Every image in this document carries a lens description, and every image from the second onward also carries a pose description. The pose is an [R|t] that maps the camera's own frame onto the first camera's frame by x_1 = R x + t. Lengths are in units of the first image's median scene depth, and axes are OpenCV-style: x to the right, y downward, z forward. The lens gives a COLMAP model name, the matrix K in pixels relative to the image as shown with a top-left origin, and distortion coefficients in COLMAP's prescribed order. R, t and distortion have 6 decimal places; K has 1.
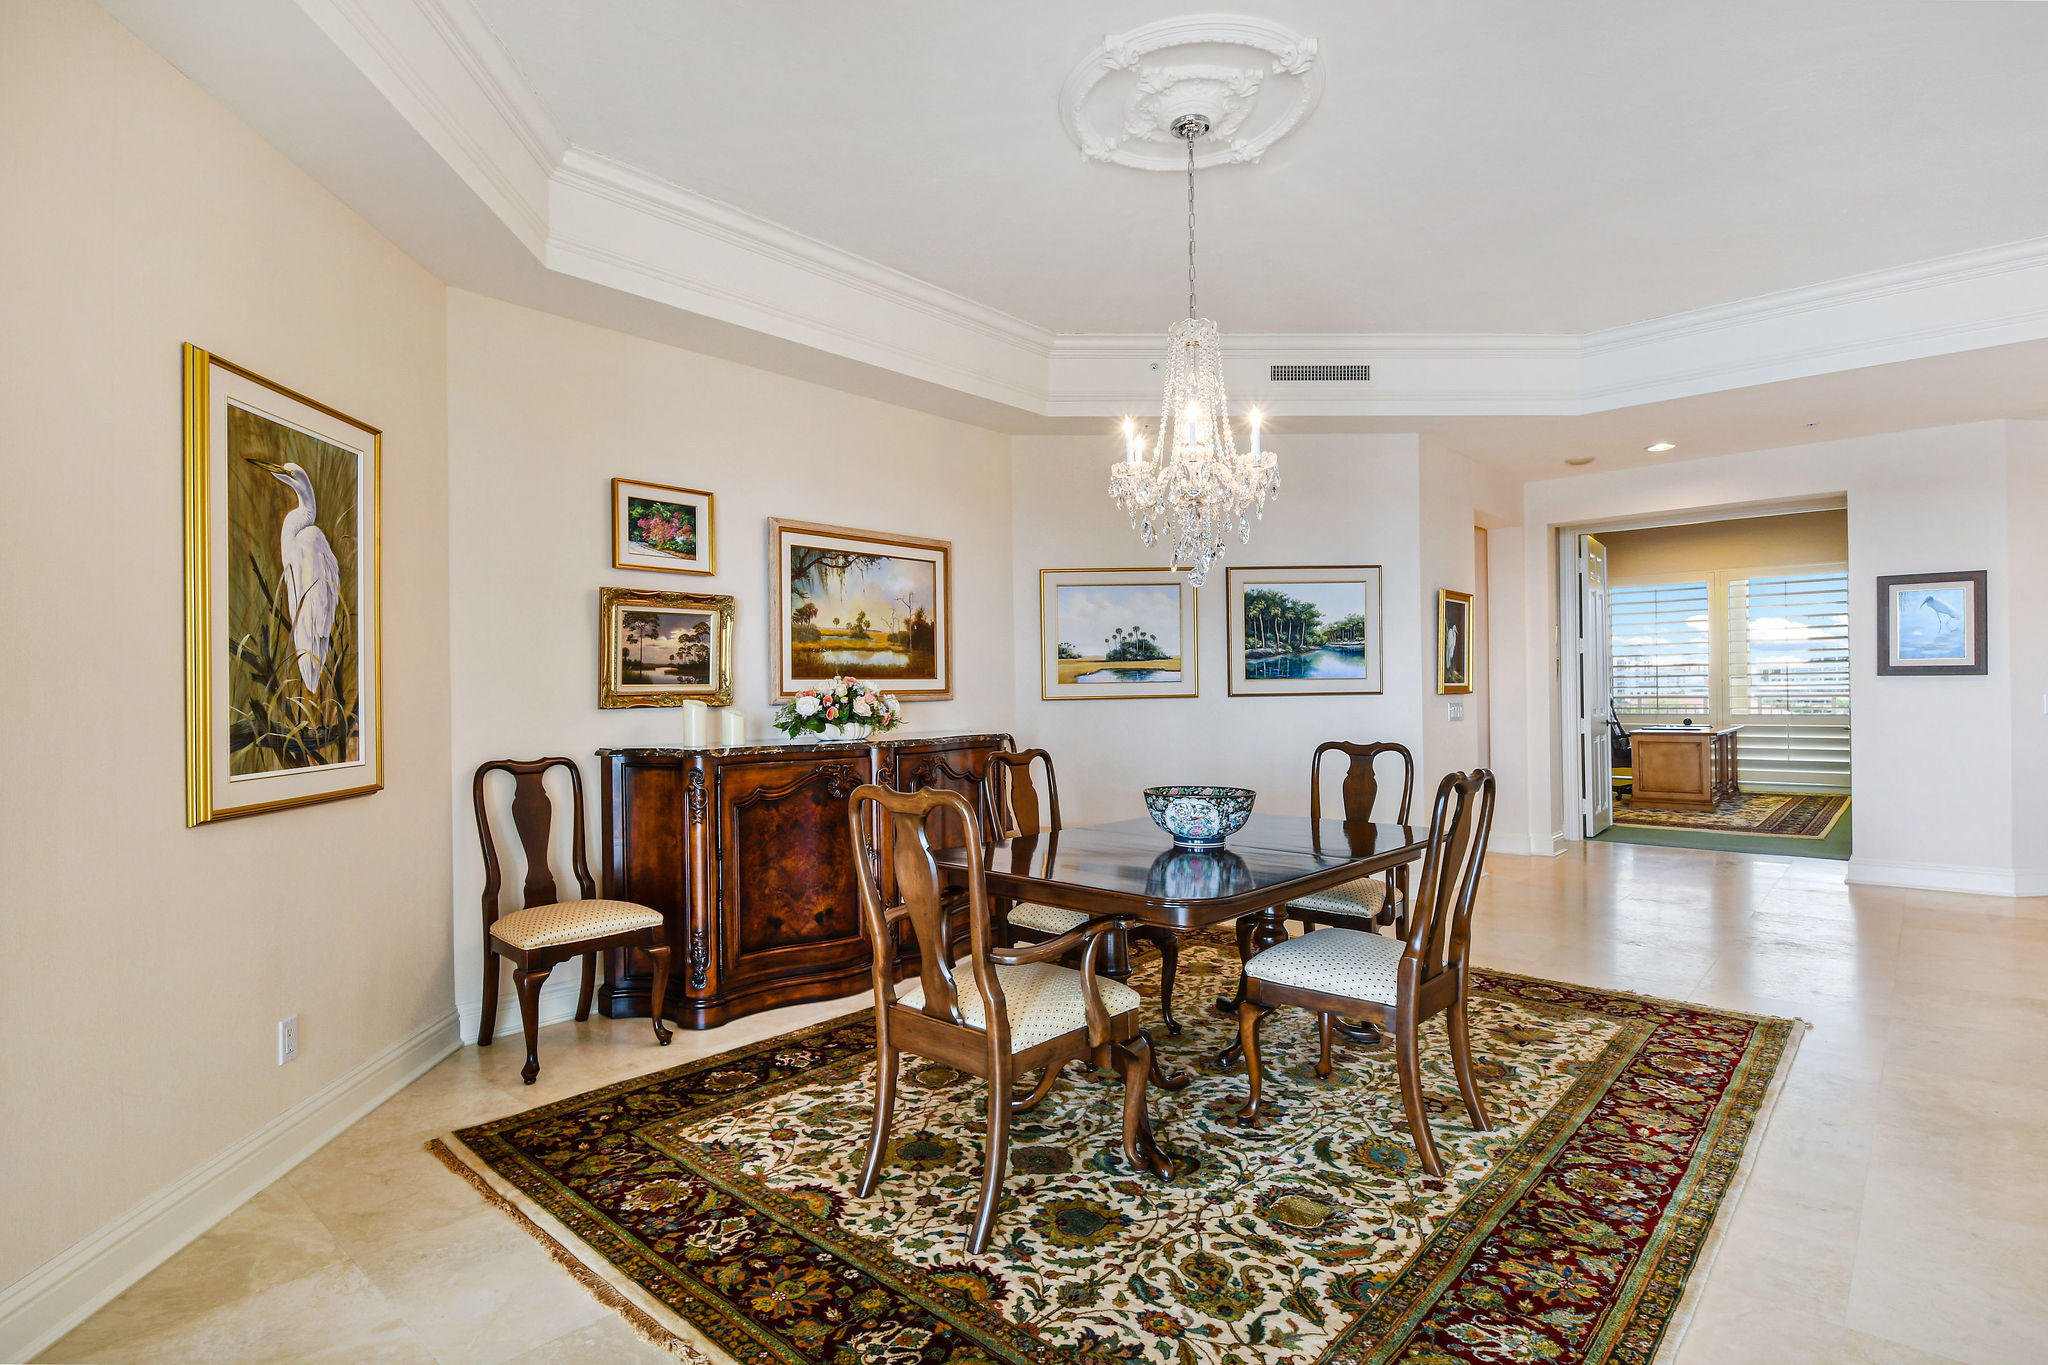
lens RADIAL K [[1020.6, 0, 1016.0], [0, 1020.6, 690.7], [0, 0, 1]] dist [0.000209, -0.000286]
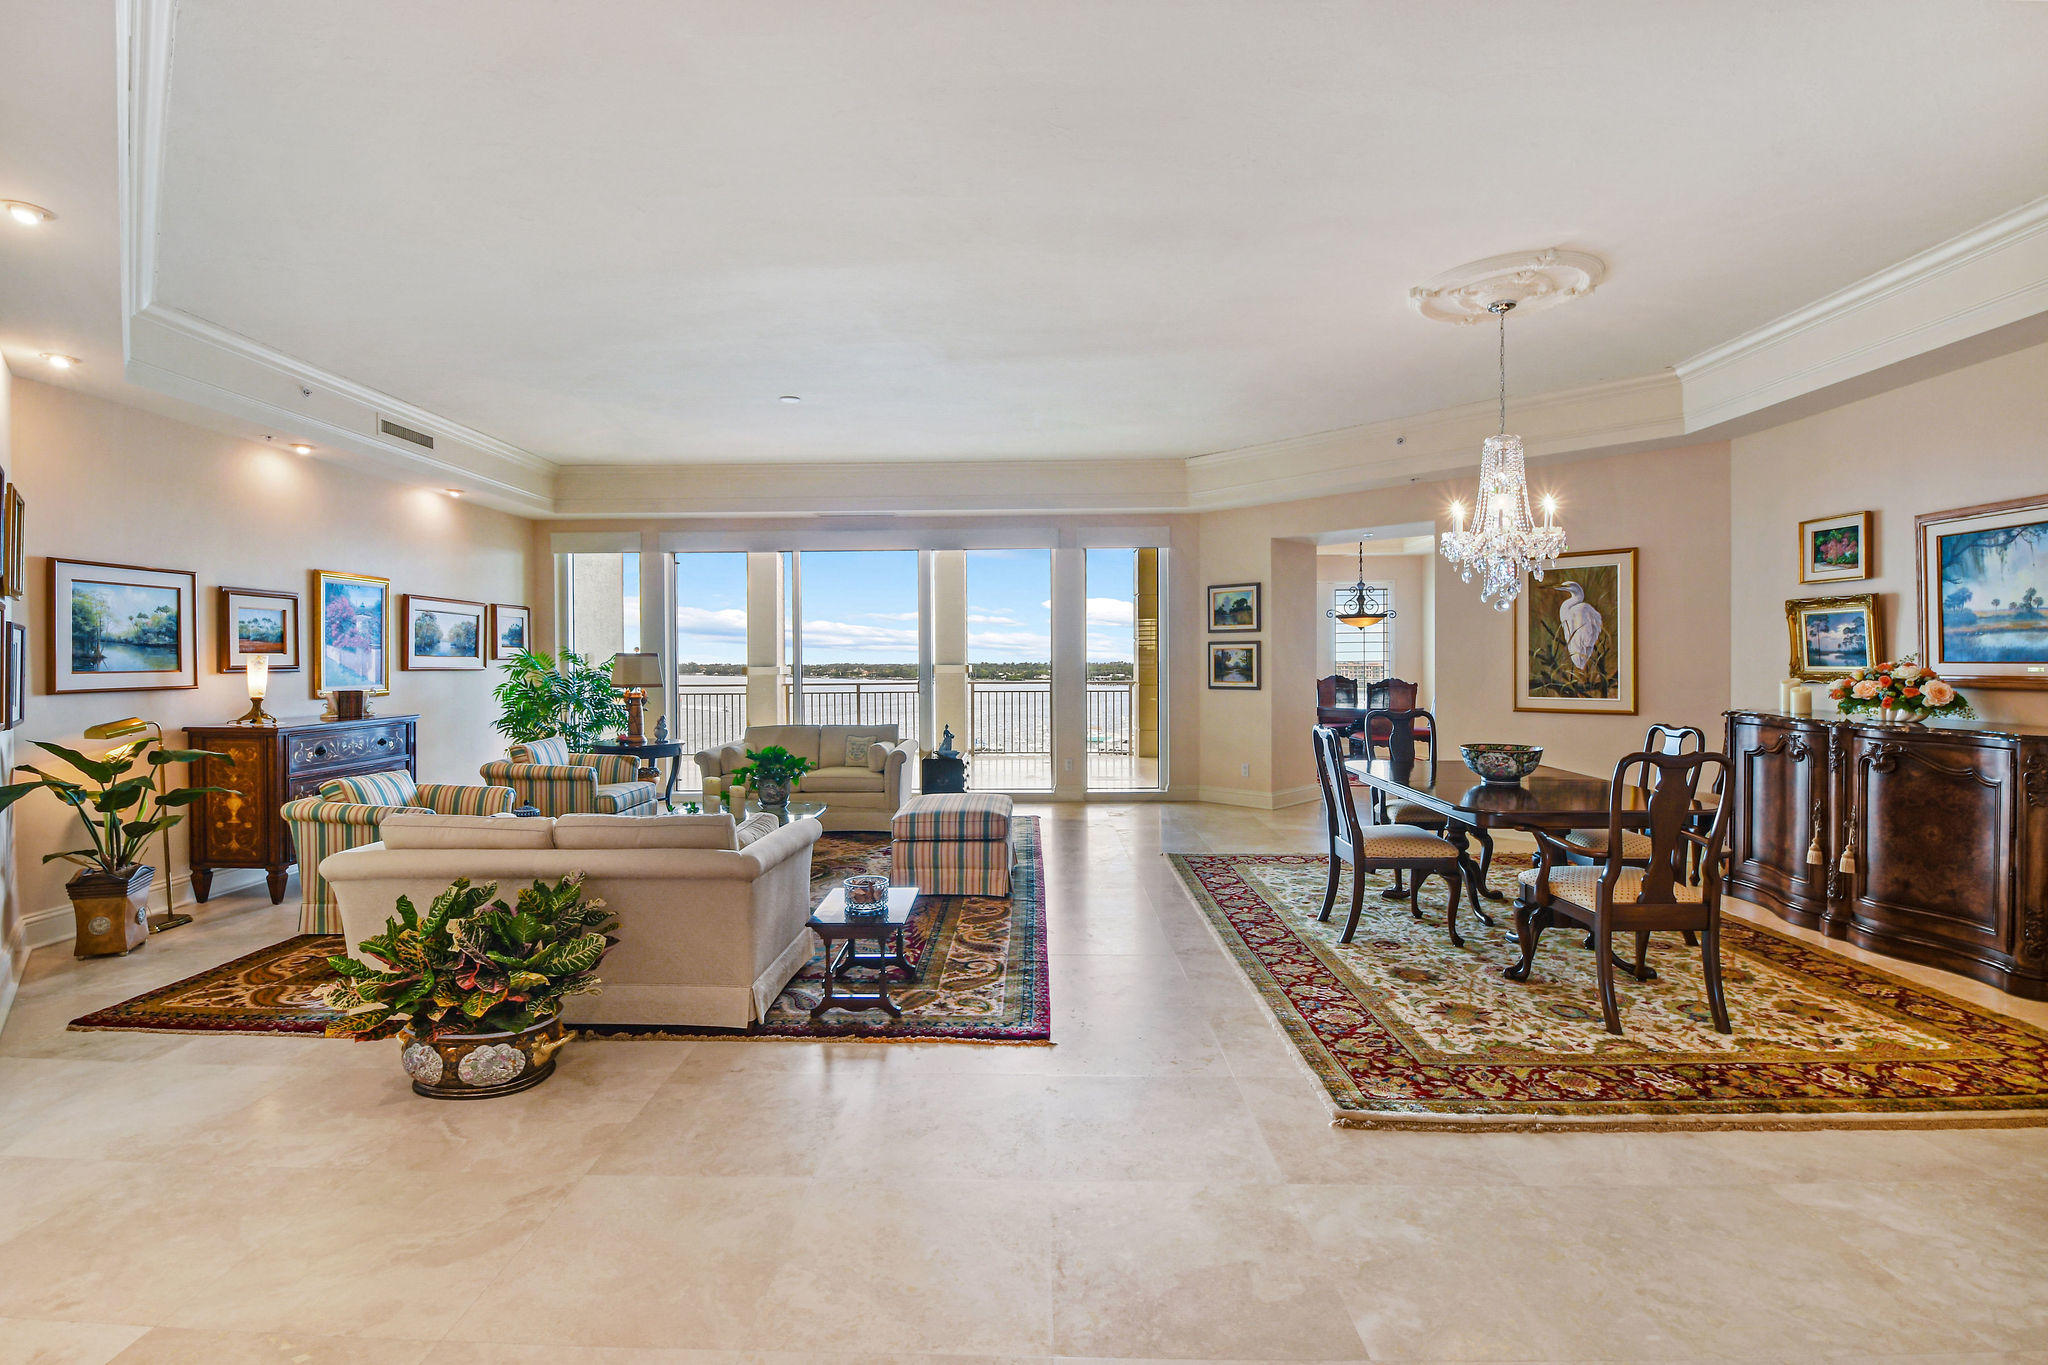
lens RADIAL K [[933.5, 0, 1020.9], [0, 933.5, 667.6], [0, 0, 1]] dist [0.000655, -0.012350]
pose [[-0.749794, 0.021990, -0.661305, 1.273270], [0.014531, 0.999754, 0.016770, -0.040720], [0.661511, 0.002964, -0.749929, 1.226486]]
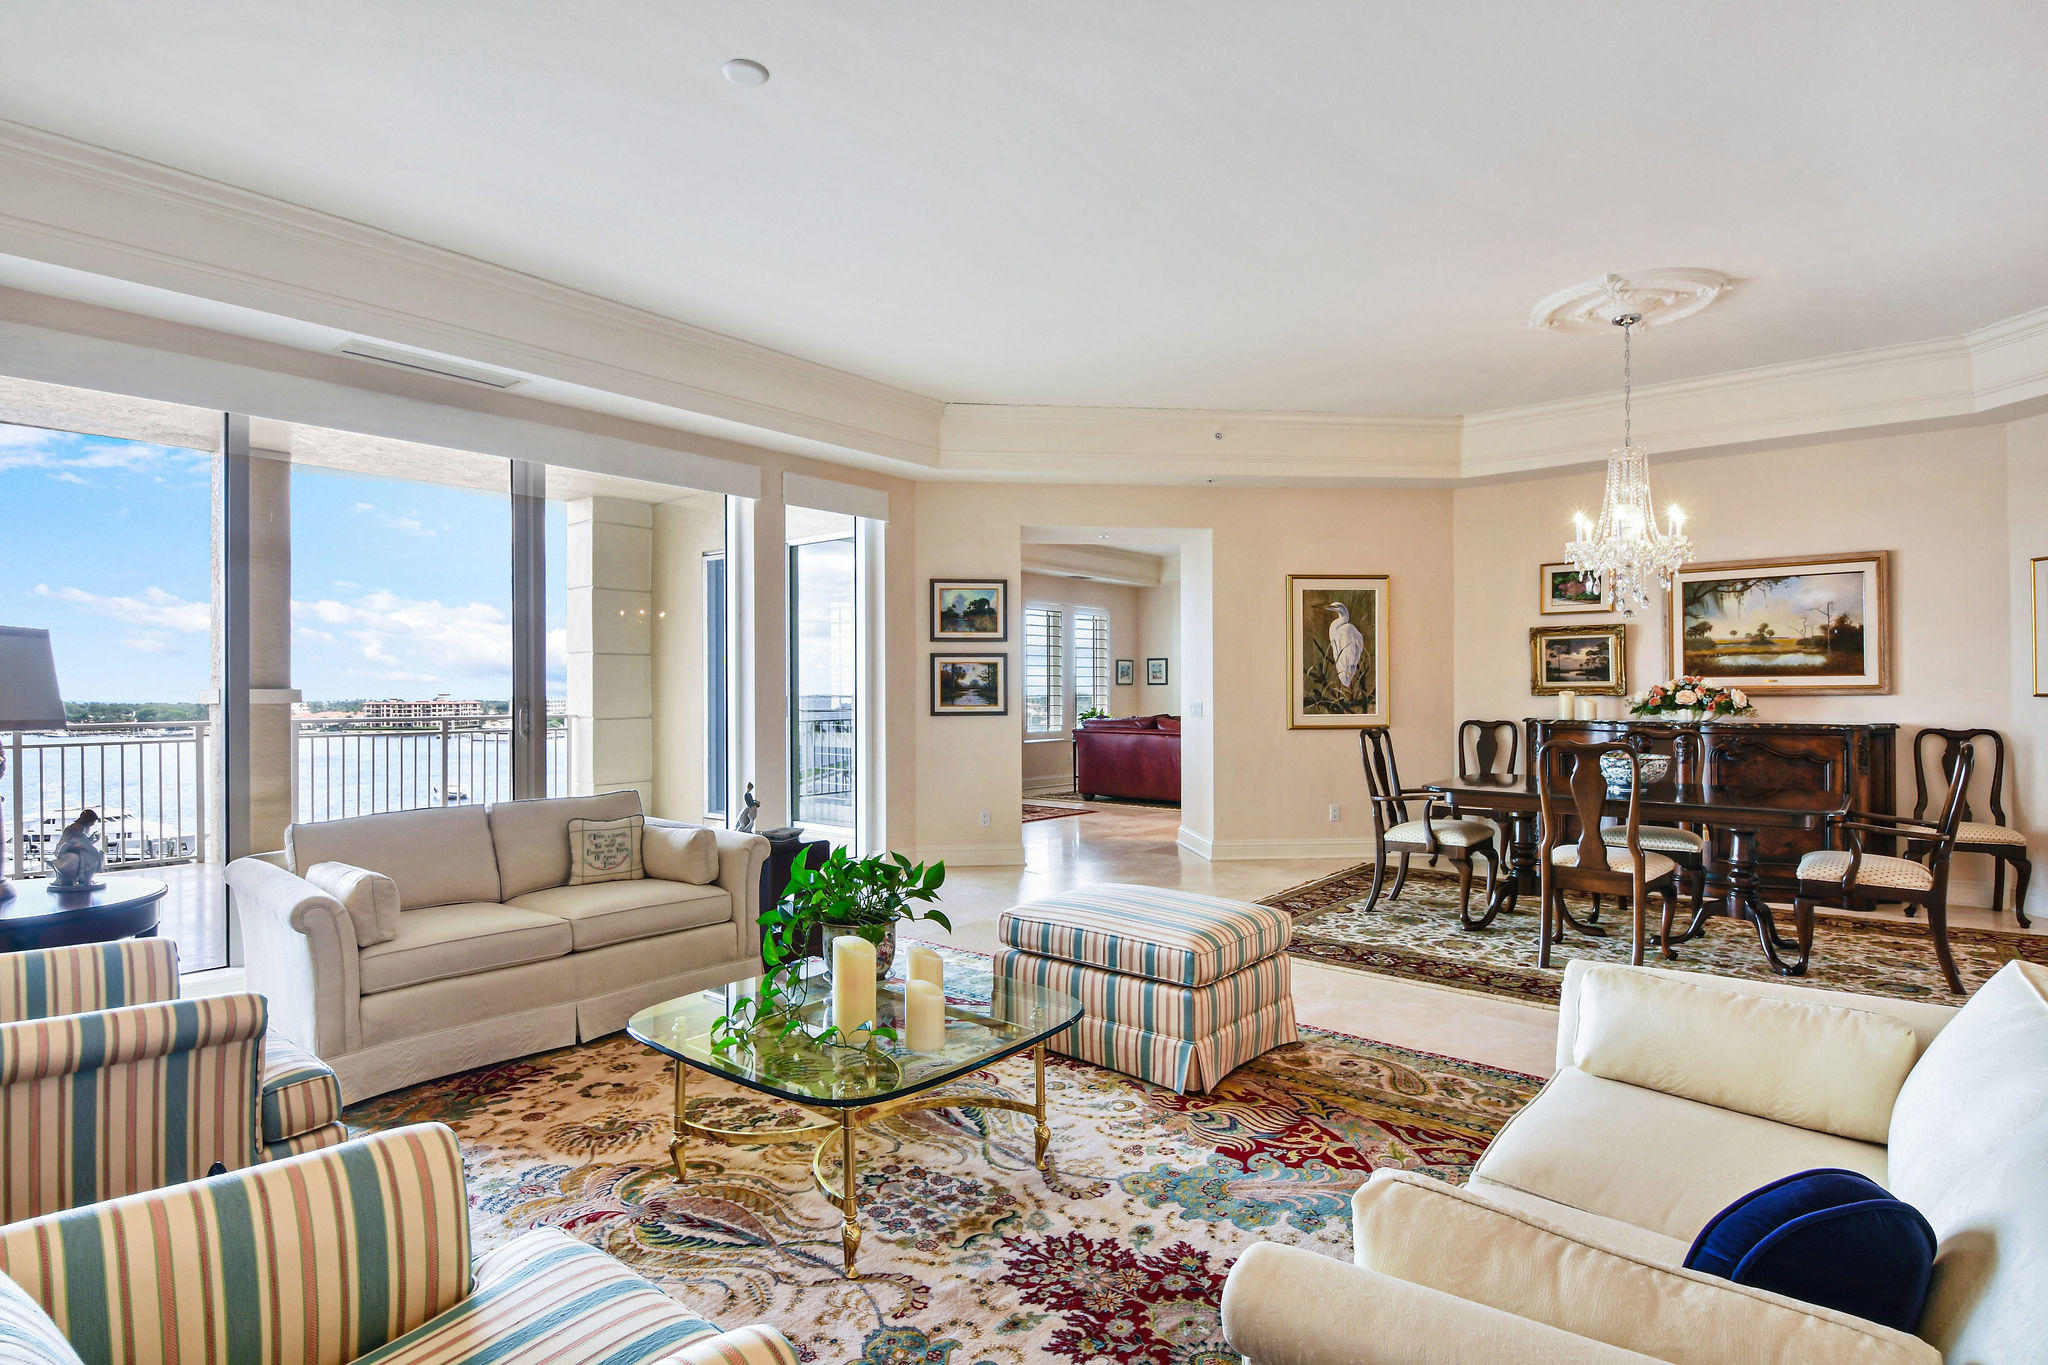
lens RADIAL K [[1020.6, 0, 1016.0], [0, 1020.6, 690.7], [0, 0, 1]] dist [0.000209, -0.000286]
pose [[0.043340, 0.011110, -0.998999, 1.299342], [0.003409, 0.999931, 0.011268, -0.013362], [0.999055, -0.003894, 0.043299, 0.017641]]
